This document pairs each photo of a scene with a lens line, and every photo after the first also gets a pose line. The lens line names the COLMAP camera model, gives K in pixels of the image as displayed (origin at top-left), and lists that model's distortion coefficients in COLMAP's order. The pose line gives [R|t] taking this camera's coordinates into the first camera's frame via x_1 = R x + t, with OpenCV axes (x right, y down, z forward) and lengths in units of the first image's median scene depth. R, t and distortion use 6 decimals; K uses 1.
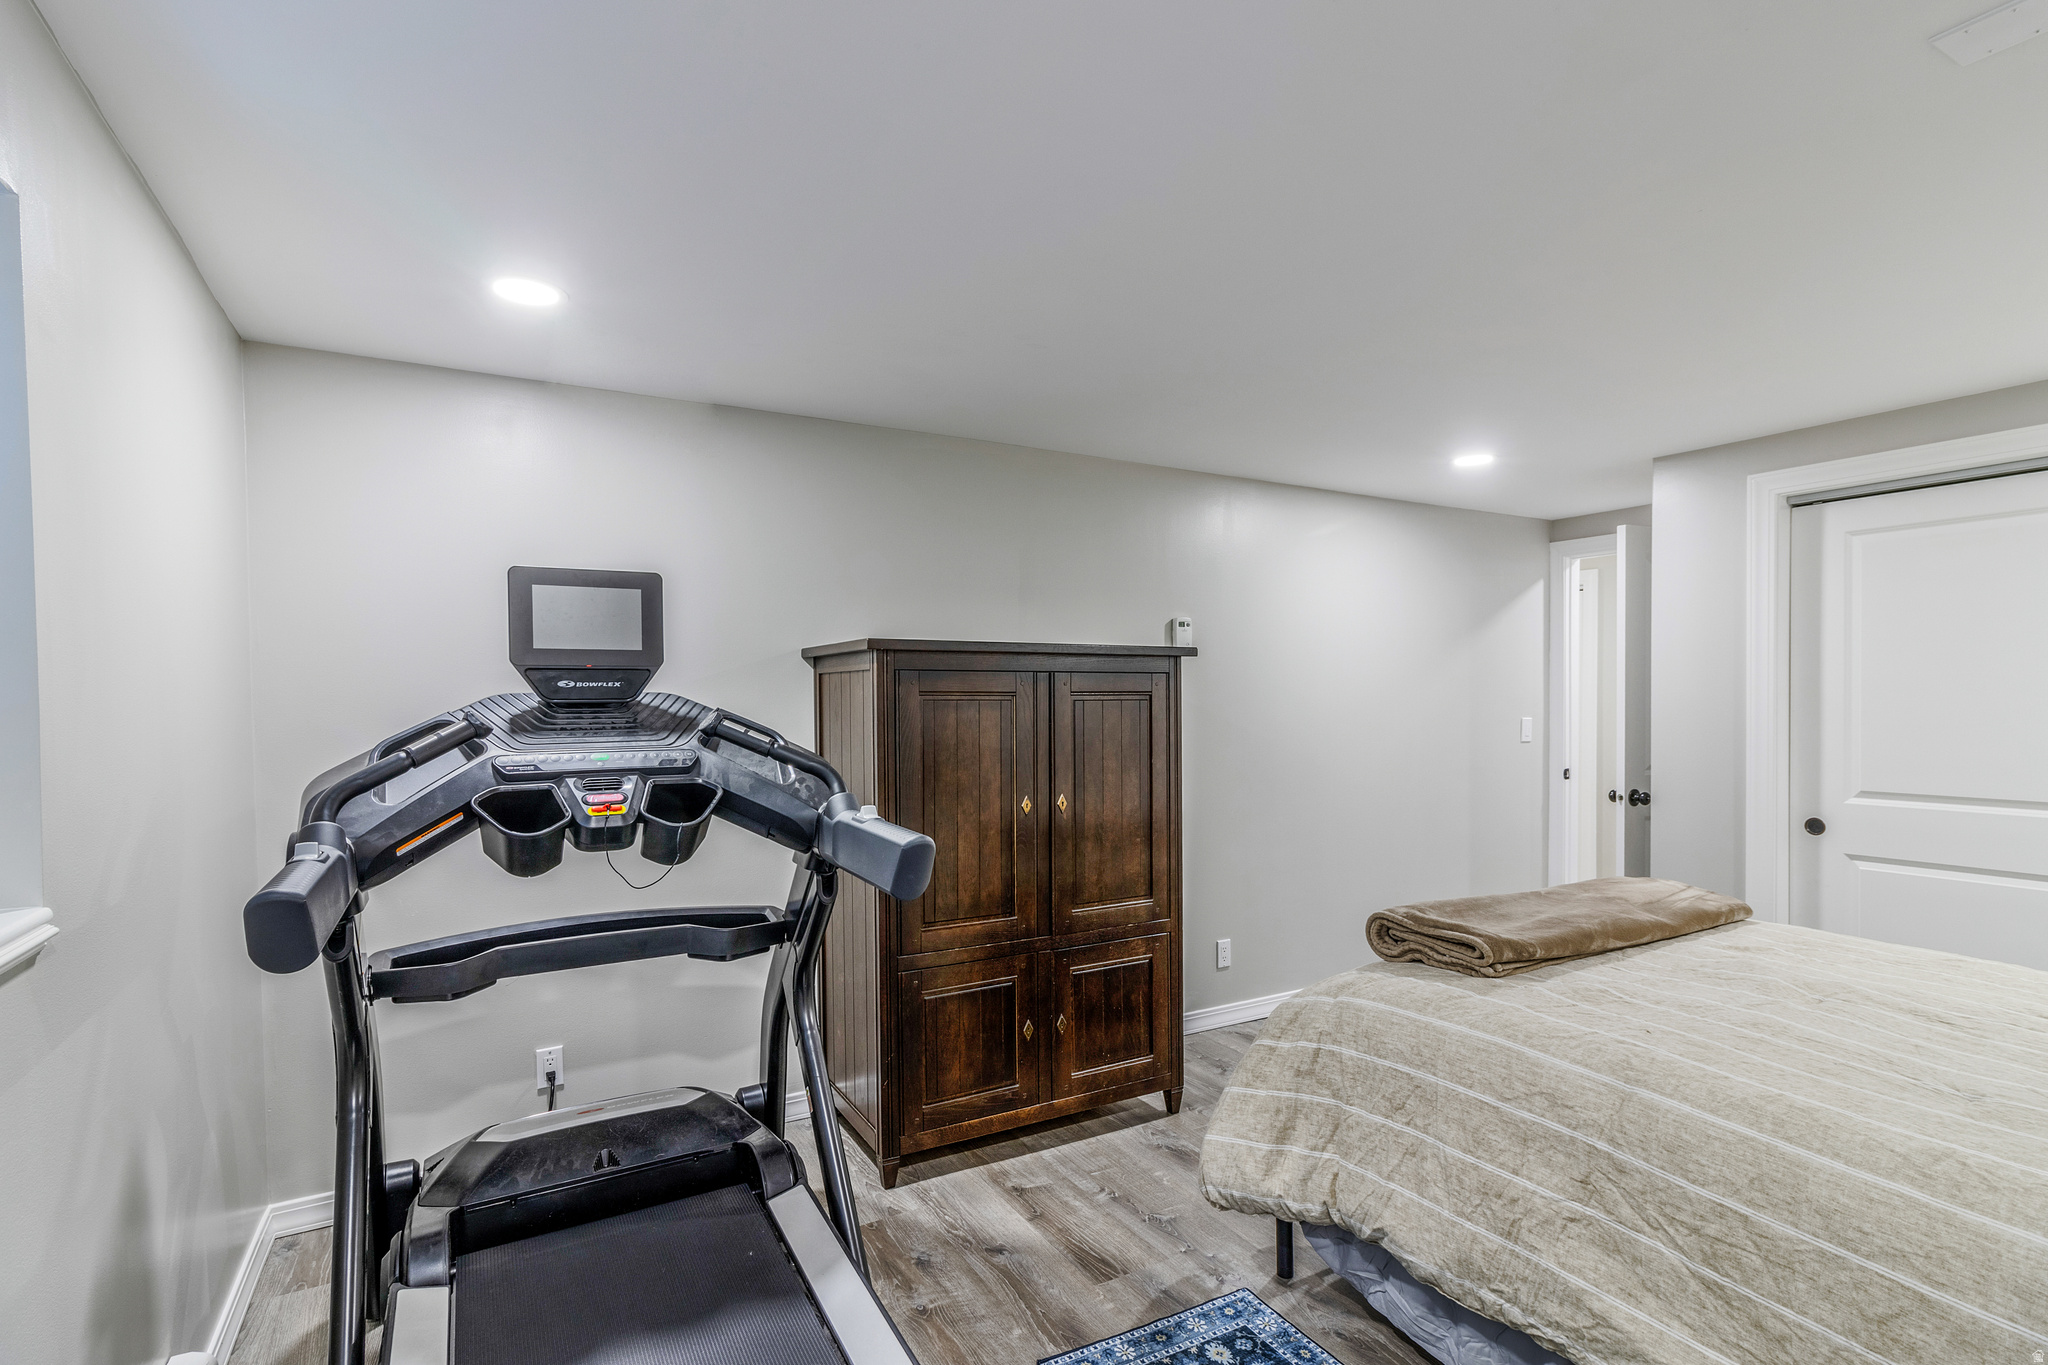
lens RADIAL K [[975.8, 0, 1018.4], [0, 975.8, 661.1], [0, 0, 1]] dist [0.001229, -0.000128]
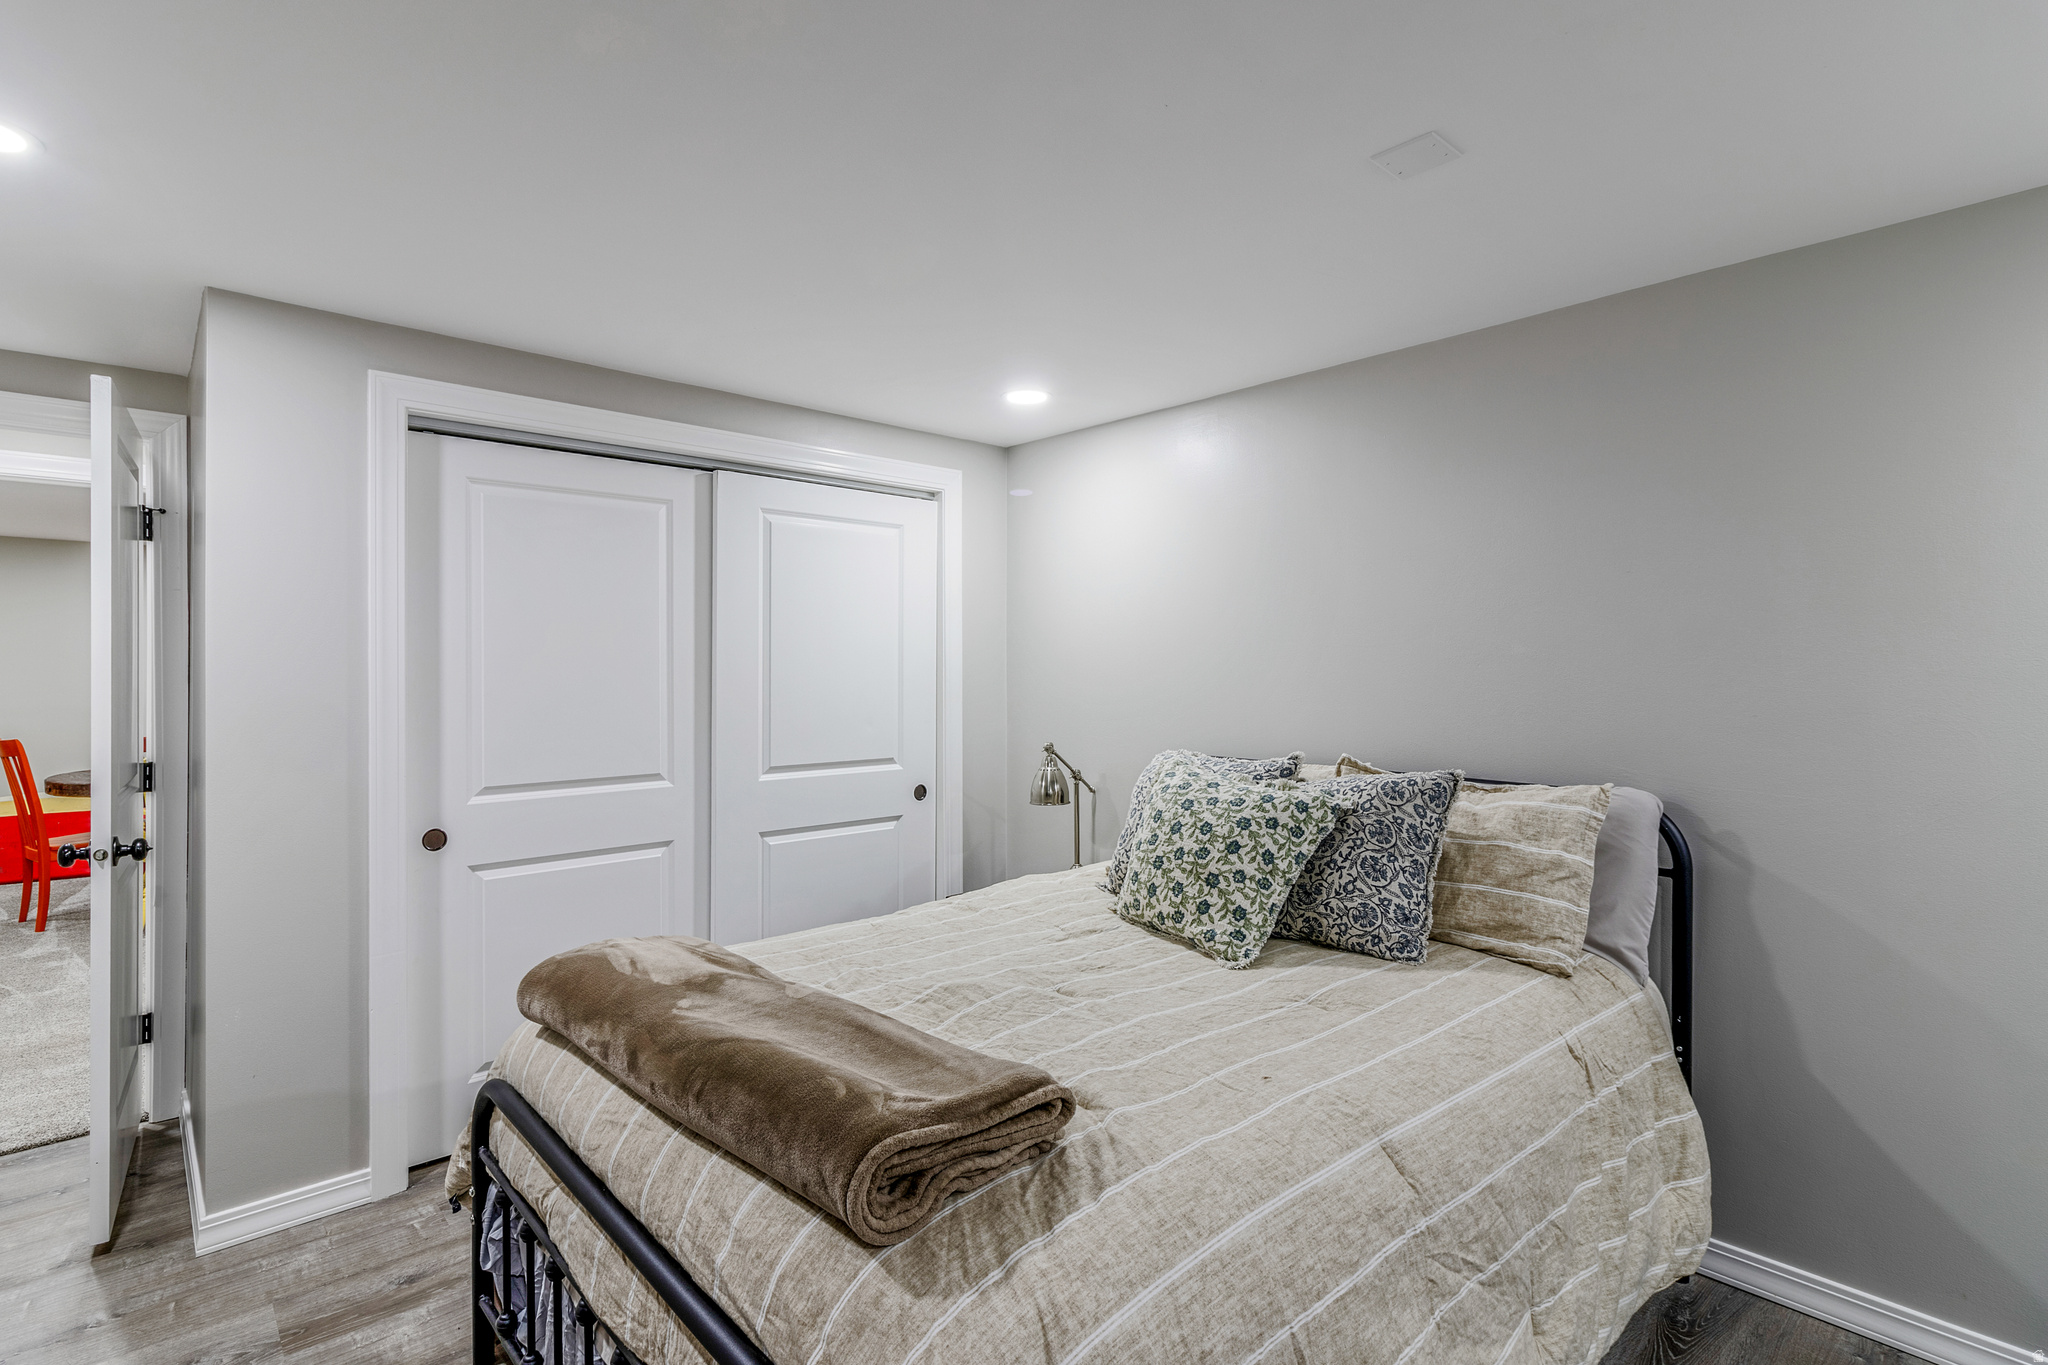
lens RADIAL K [[975.8, 0, 1018.4], [0, 975.8, 661.1], [0, 0, 1]] dist [0.001229, -0.000128]
pose [[-0.216510, 0.017644, 0.976121, -0.057879], [-0.032515, 0.999152, -0.025272, 0.028724], [-0.975739, -0.037210, -0.215753, 0.694592]]
